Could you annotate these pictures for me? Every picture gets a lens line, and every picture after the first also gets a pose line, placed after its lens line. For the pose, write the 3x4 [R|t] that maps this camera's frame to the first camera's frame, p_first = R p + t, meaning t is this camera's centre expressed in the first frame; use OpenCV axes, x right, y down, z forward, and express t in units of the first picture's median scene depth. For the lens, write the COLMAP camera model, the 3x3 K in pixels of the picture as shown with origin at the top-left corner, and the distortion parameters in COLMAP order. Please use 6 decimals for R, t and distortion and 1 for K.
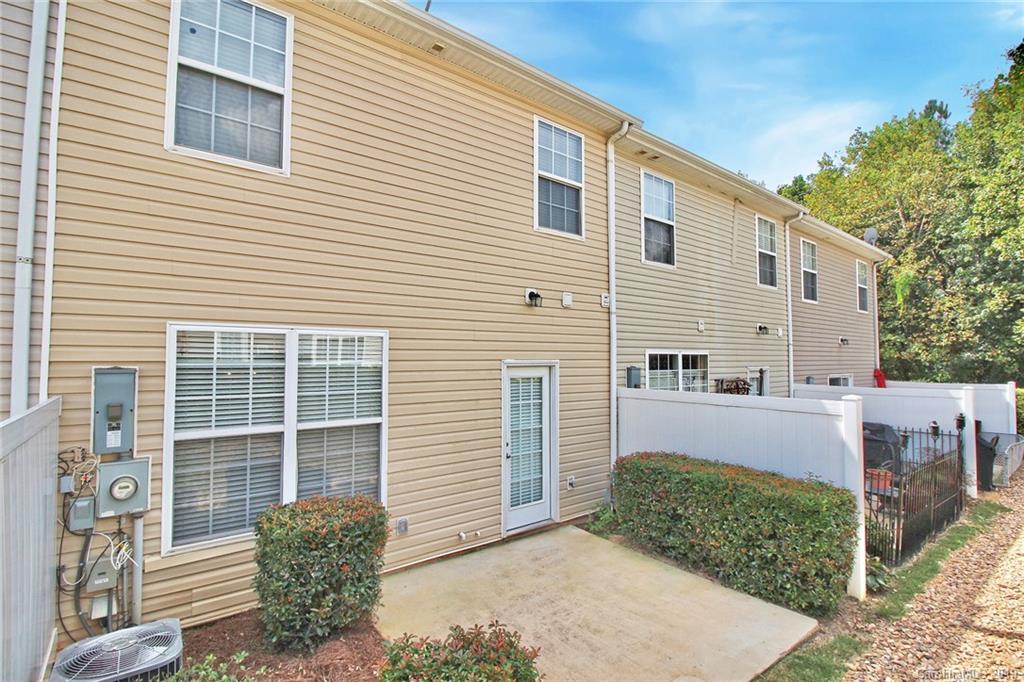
lens RADIAL K [[480.7, 0, 512.0], [0, 480.7, 341.0], [0, 0, 1]] dist [0.001845, -0.014403]
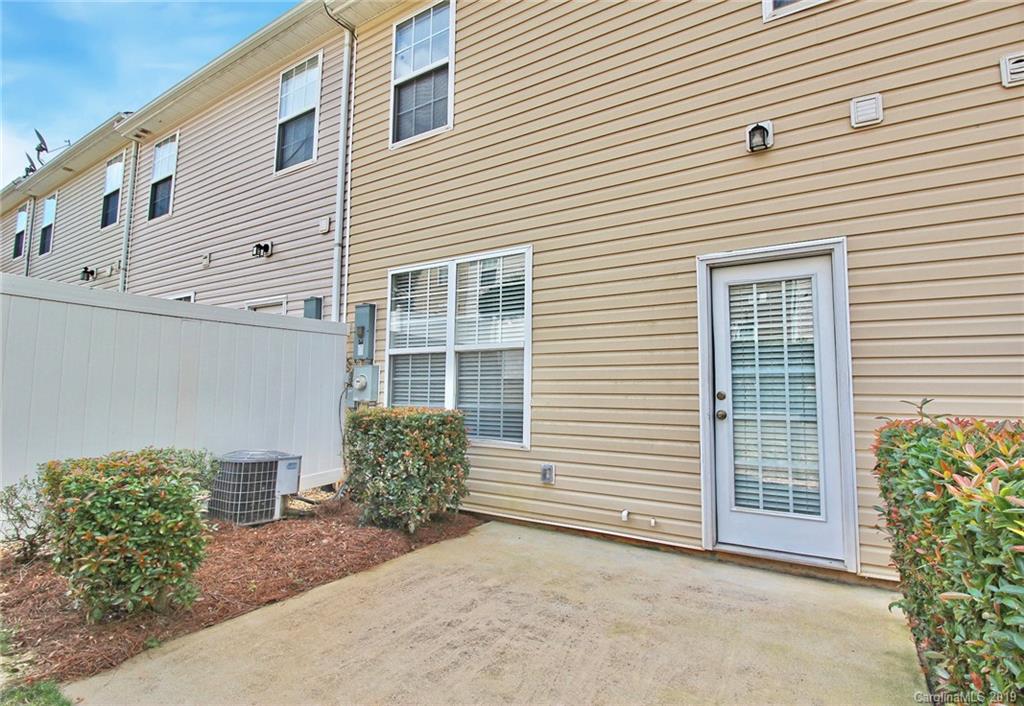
lens RADIAL K [[479.9, 0, 512.0], [0, 479.9, 353.0], [0, 0, 1]] dist [-0.015194, -0.000416]
pose [[0.358537, -0.066247, -0.931162, 0.598999], [0.020953, 0.997799, -0.062920, 0.258135], [0.933280, 0.003049, 0.359136, 0.729430]]
